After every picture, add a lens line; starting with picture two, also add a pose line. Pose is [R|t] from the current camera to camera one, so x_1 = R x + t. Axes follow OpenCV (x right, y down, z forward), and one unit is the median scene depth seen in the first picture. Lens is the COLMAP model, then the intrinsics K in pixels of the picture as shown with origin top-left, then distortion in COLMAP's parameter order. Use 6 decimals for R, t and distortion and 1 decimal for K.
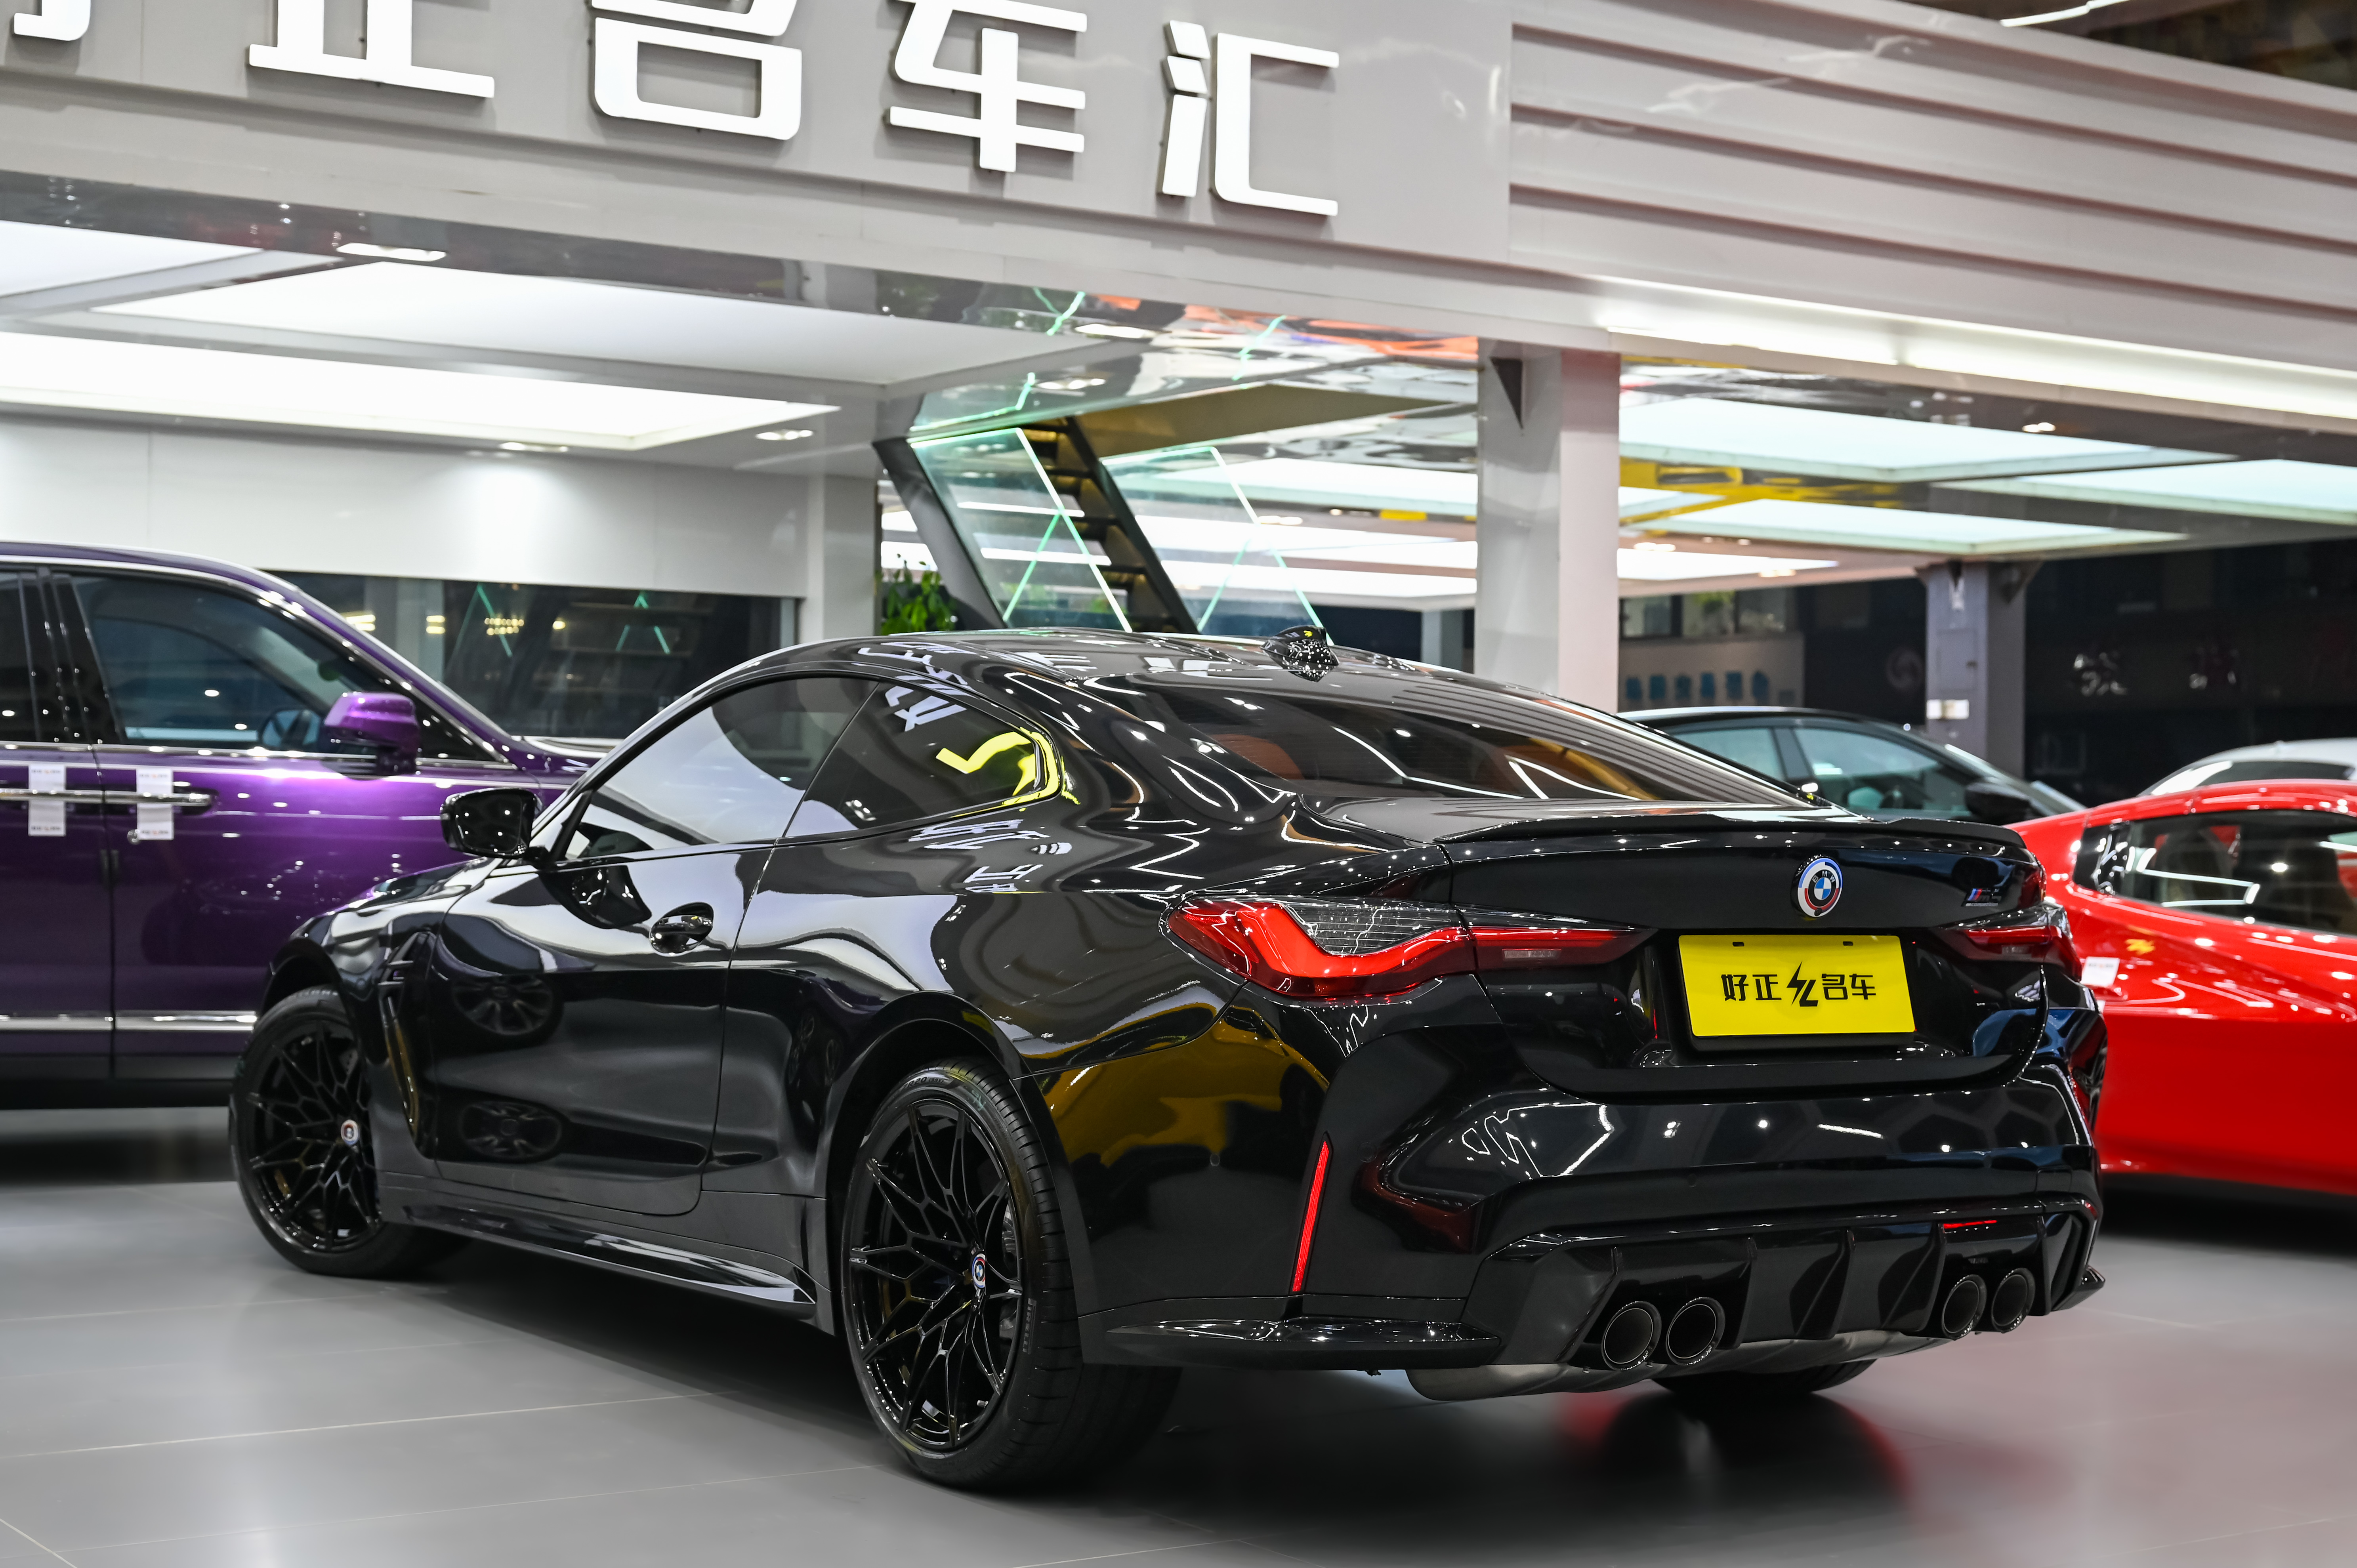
lens RADIAL K [[3520.7, 0, 1178.5], [0, 3520.7, 784.0], [0, 0, 1]] dist [0.026276, -0.009244]
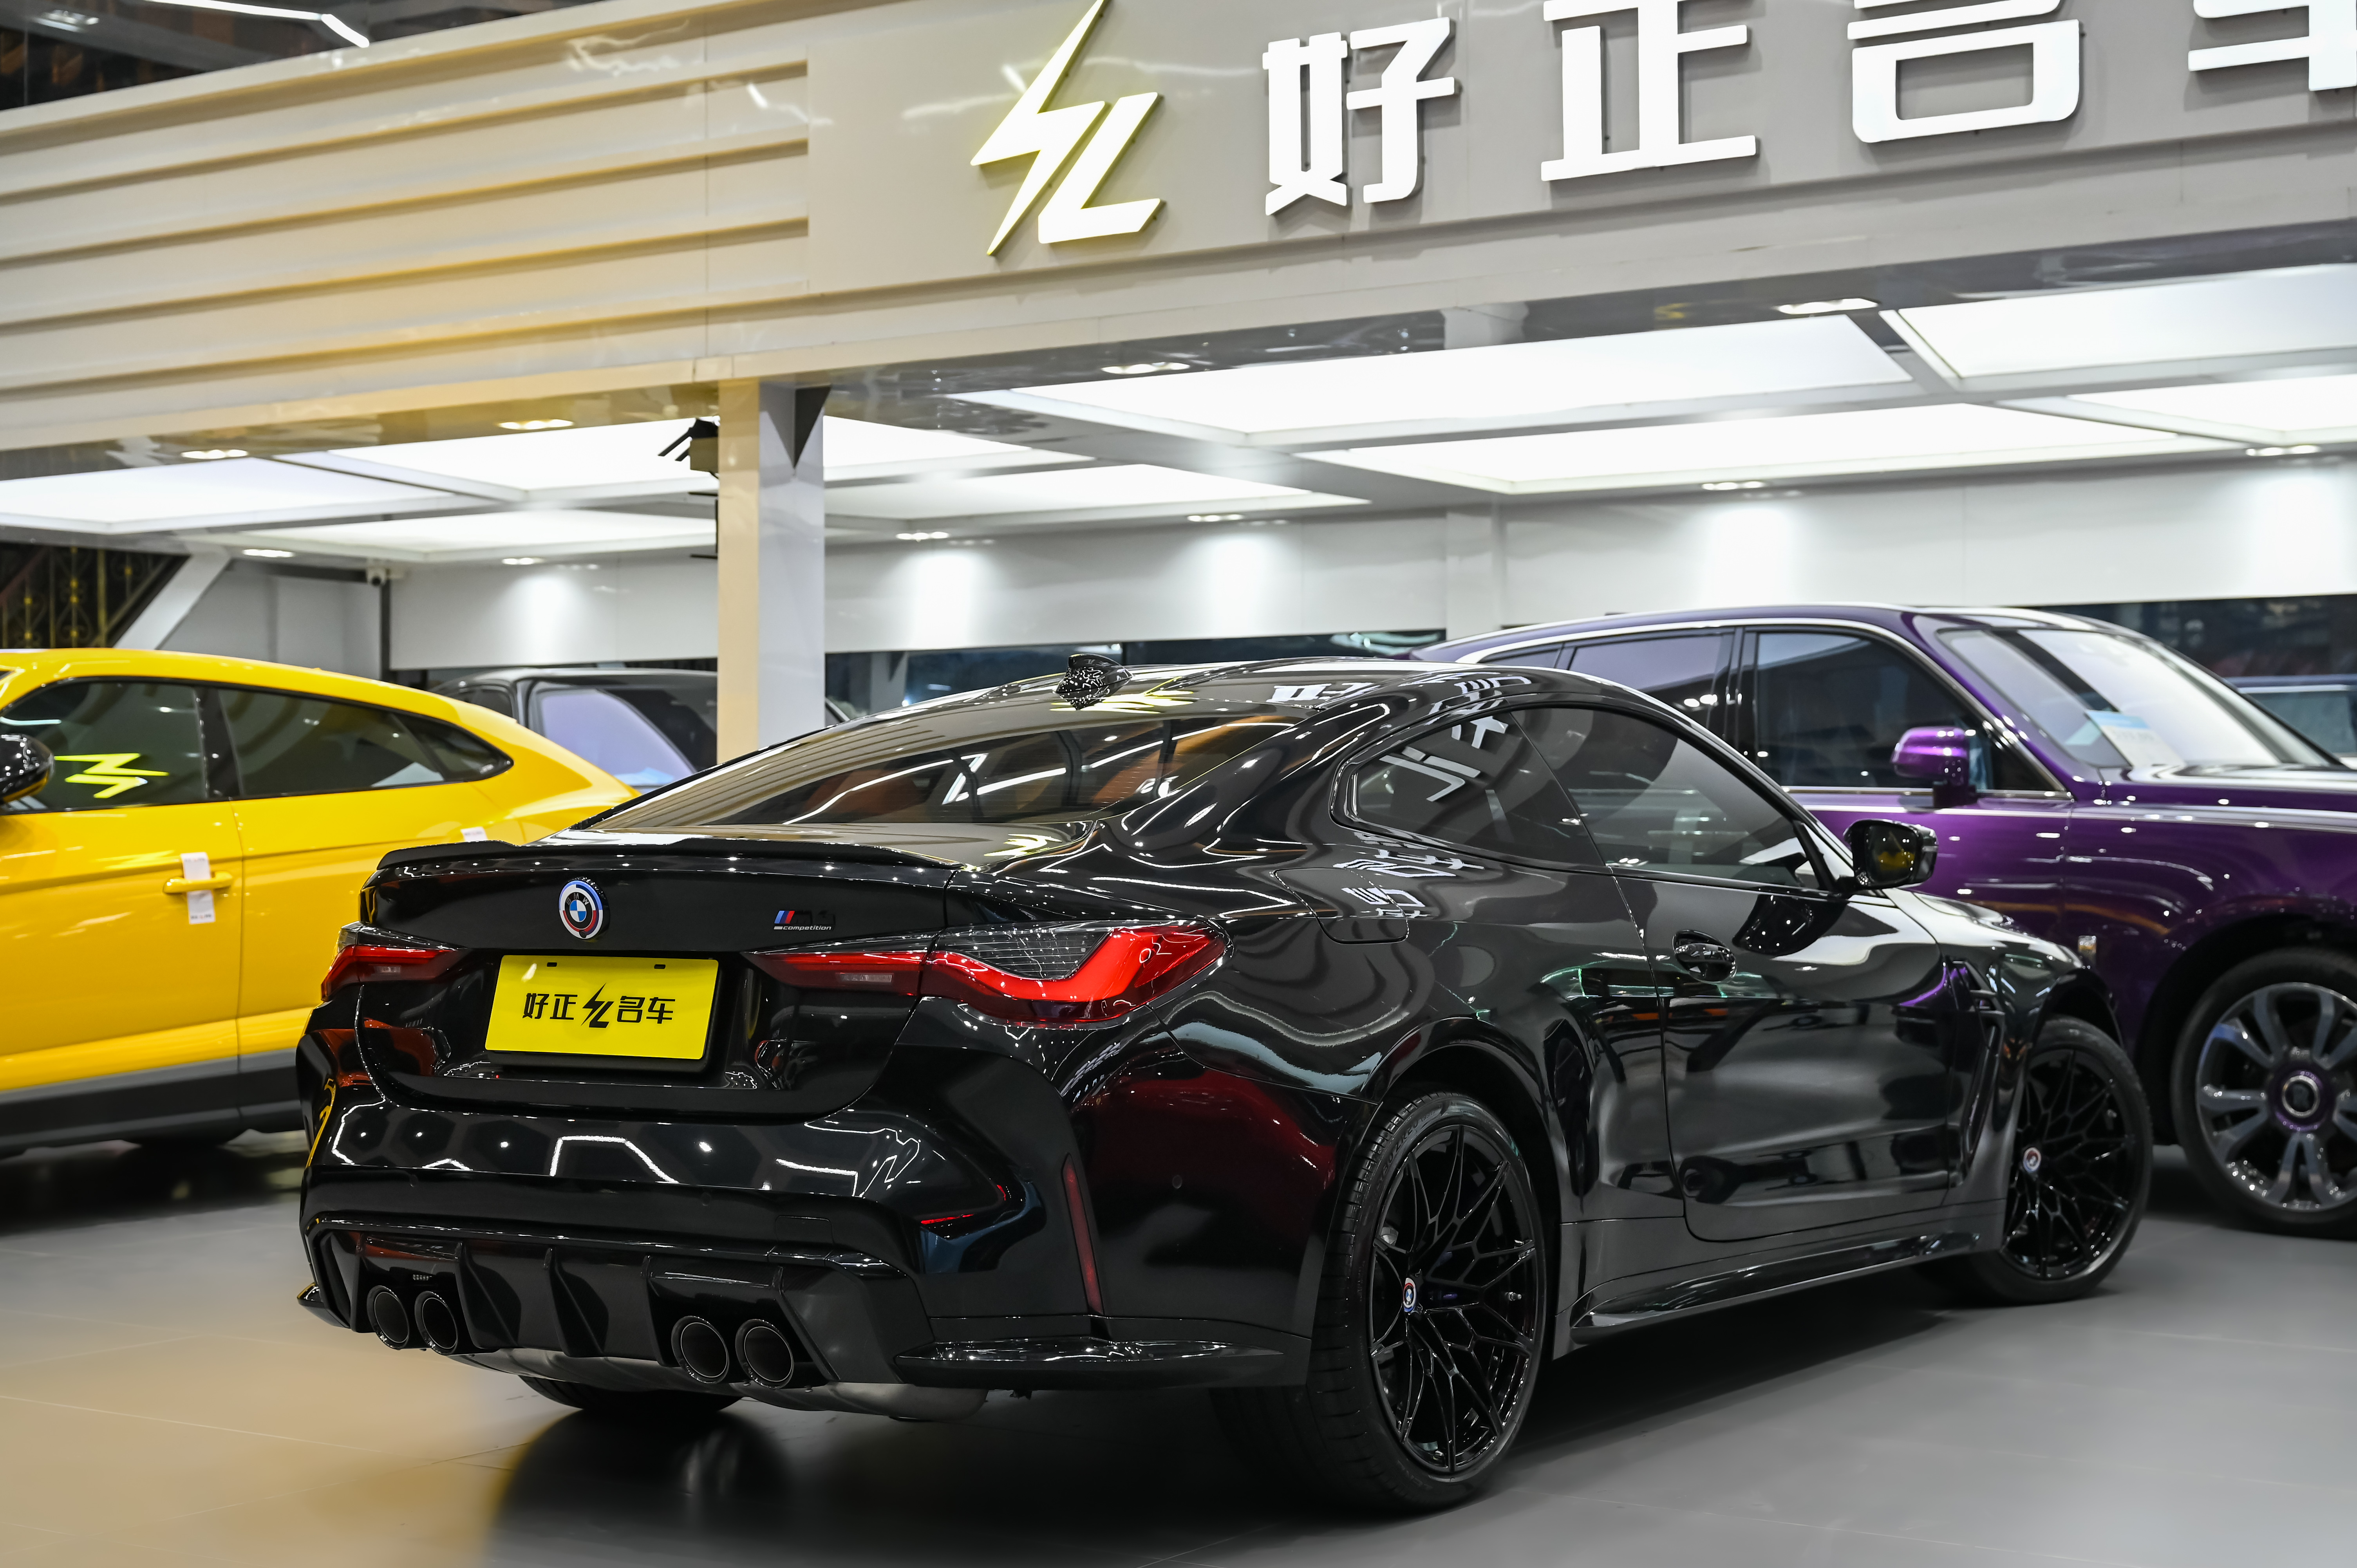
lens RADIAL K [[3495.5, 0, 1188.1], [0, 3495.5, 783.2], [0, 0, 1]] dist [0.005791, 0.115065]
pose [[0.382649, -0.029790, -0.923414, 0.673836], [0.018398, 0.999528, -0.024622, 0.011975], [0.923711, -0.007568, 0.383016, 0.443905]]
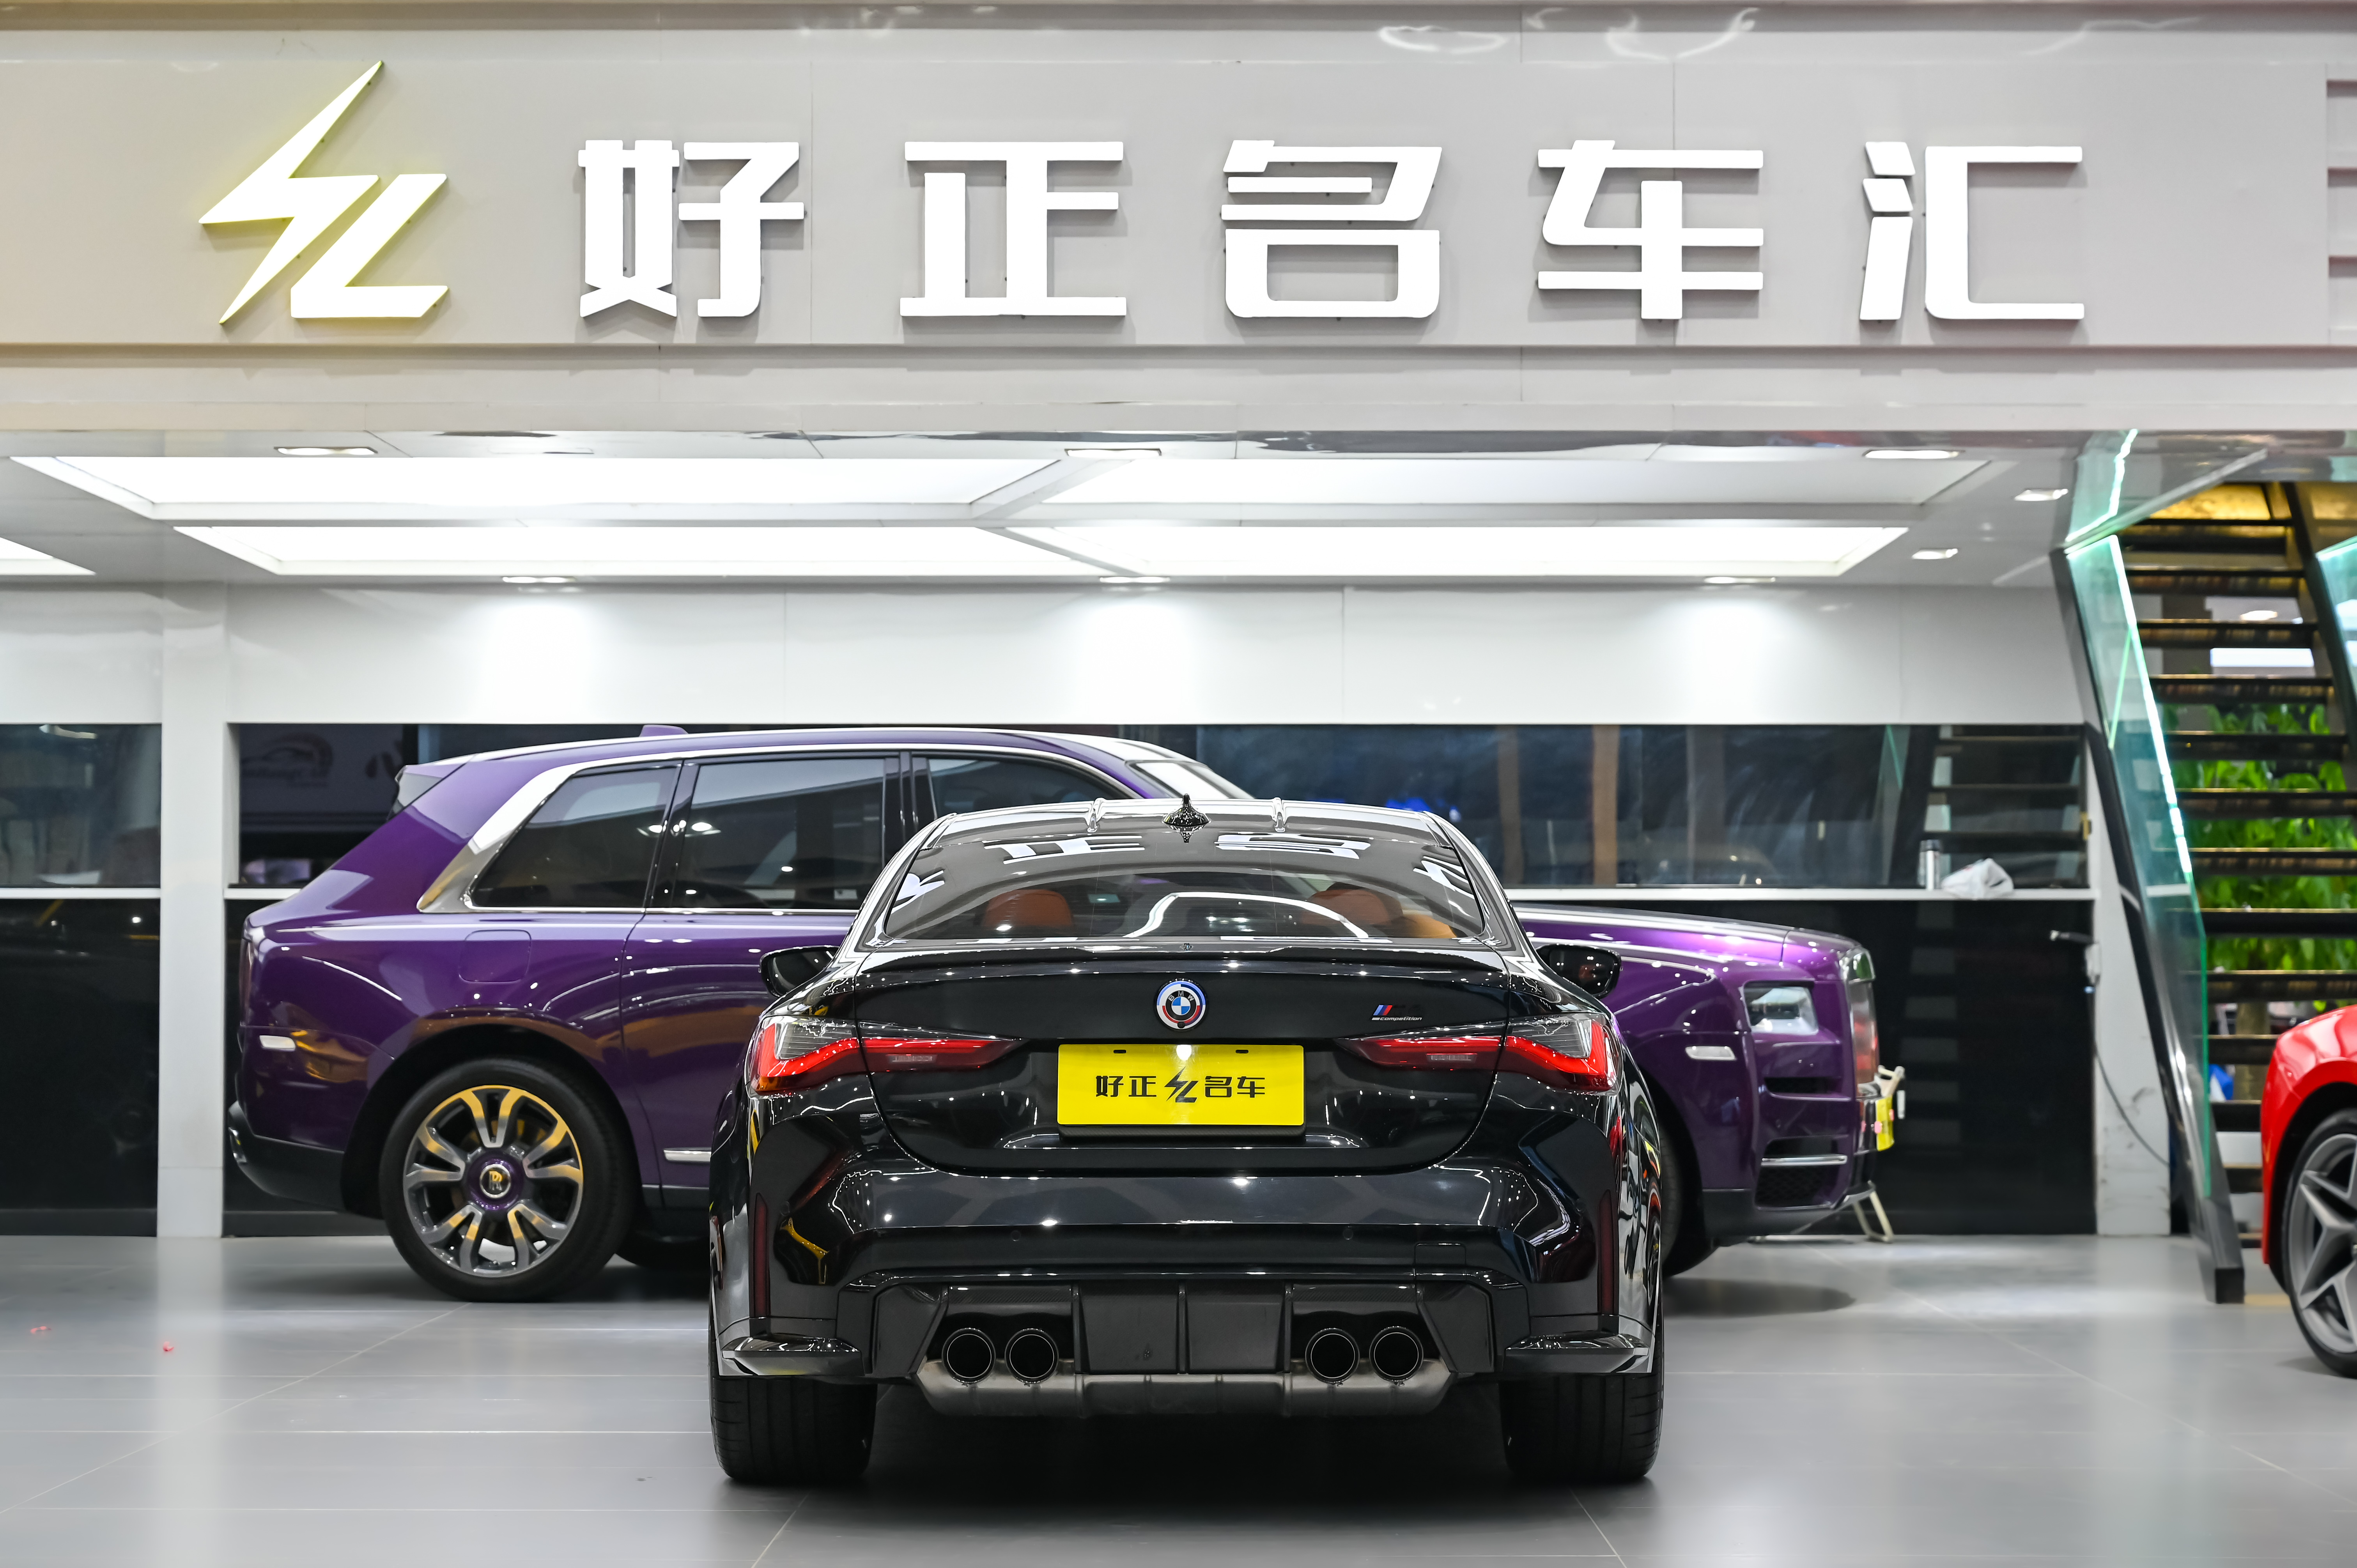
lens RADIAL K [[4801.2, 0, 1178.5], [0, 4801.2, 784.0], [0, 0, 1]] dist [0.018095, 0.214147]
pose [[0.827215, -0.036489, -0.560699, 0.641218], [0.017080, 0.999061, -0.039819, 0.010894], [0.561626, 0.023362, 0.827062, -0.220073]]
